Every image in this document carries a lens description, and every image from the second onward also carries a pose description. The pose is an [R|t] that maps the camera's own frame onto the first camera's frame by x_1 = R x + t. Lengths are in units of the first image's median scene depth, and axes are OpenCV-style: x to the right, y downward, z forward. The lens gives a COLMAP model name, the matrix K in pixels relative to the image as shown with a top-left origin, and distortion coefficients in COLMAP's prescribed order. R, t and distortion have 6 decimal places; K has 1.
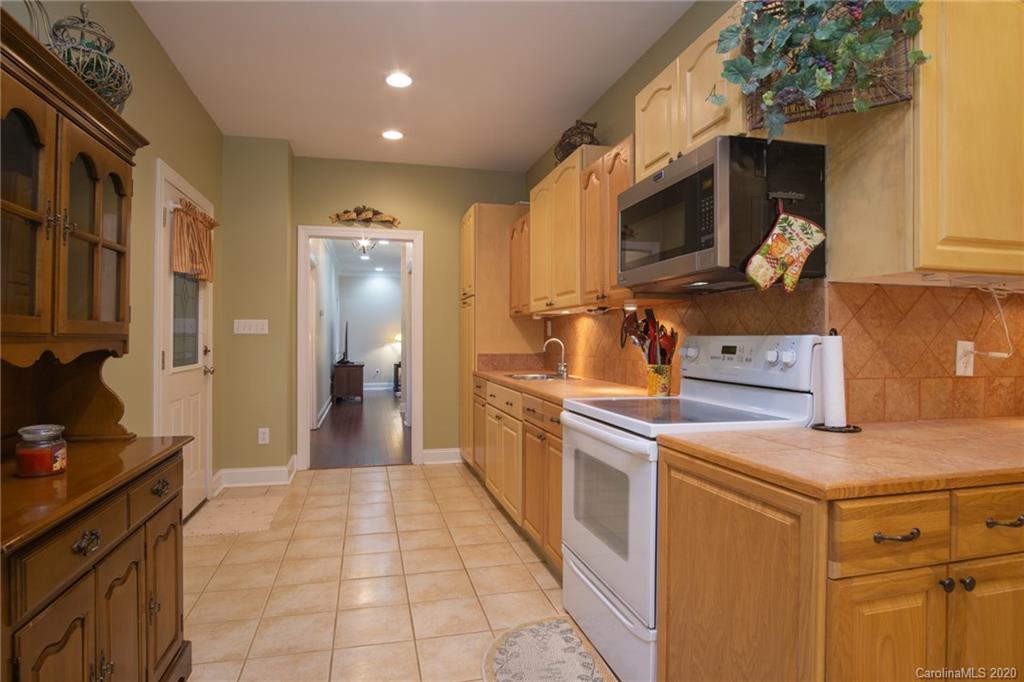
lens RADIAL K [[549.6, 0, 502.8], [0, 549.6, 334.0], [0, 0, 1]] dist [-0.010740, 0.002338]
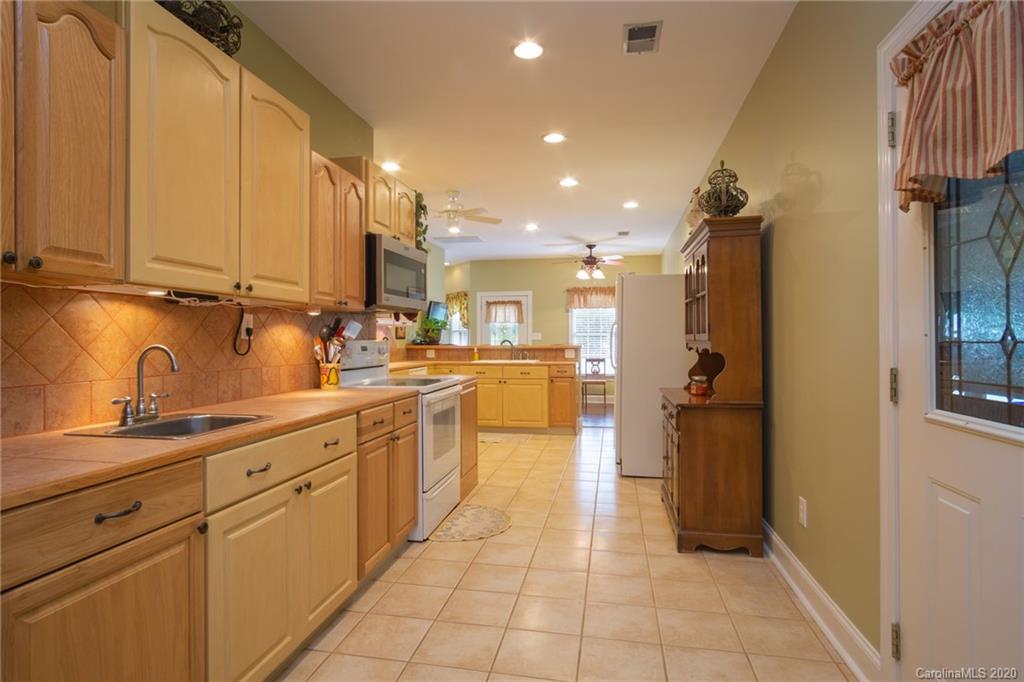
lens RADIAL K [[549.6, 0, 502.8], [0, 549.6, 334.0], [0, 0, 1]] dist [-0.010740, 0.002338]
pose [[-0.903256, 0.004470, 0.429079, -0.535238], [-0.001506, 0.999907, -0.013587, 0.006143], [-0.429100, -0.012919, -0.903165, 1.784321]]
